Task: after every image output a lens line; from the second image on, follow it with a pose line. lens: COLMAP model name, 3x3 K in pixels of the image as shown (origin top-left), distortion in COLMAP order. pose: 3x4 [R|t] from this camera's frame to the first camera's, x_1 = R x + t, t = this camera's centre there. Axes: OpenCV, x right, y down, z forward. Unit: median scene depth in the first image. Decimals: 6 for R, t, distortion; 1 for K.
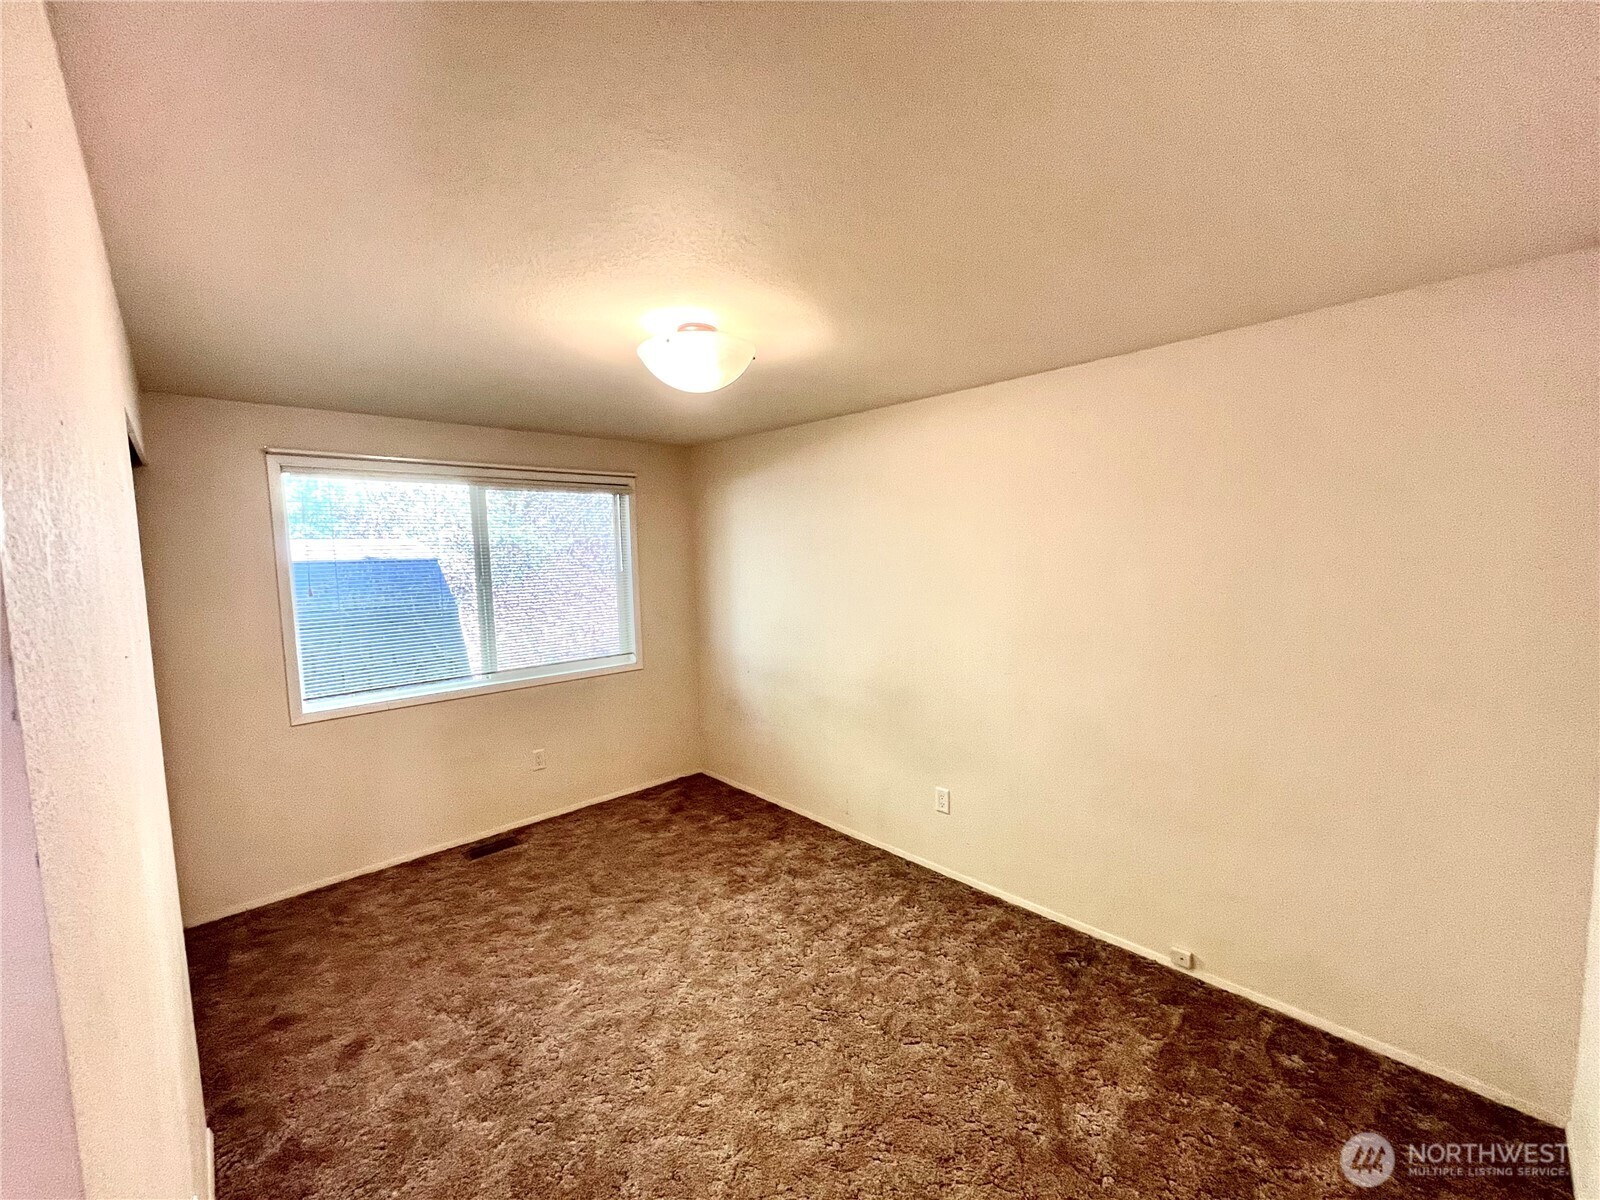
lens RADIAL K [[647.2, 0, 799.1], [0, 647.2, 606.4], [0, 0, 1]] dist [-0.002528, 0.000026]
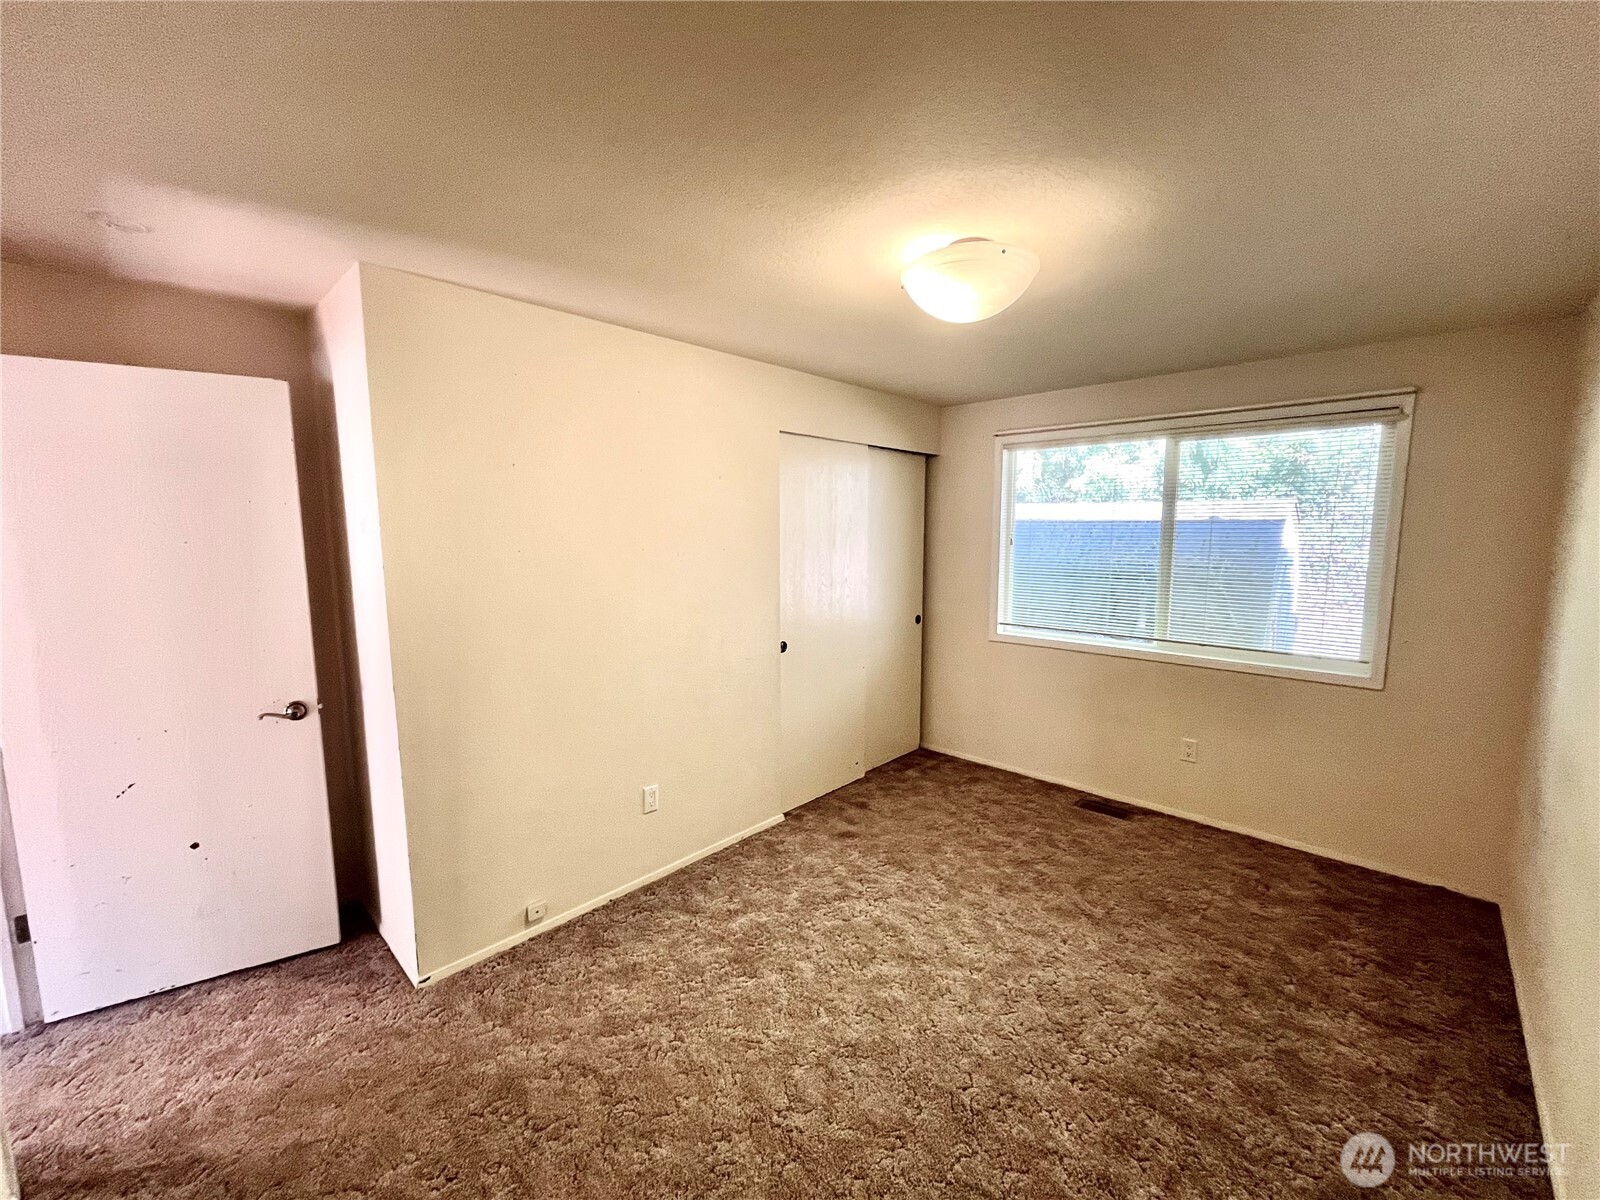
lens RADIAL K [[647.2, 0, 799.1], [0, 647.2, 606.4], [0, 0, 1]] dist [-0.002528, 0.000026]
pose [[0.048216, 0.143173, -0.988522, 0.517926], [-0.087618, 0.986465, 0.138601, -0.037232], [0.994987, 0.079930, 0.060108, 0.519742]]
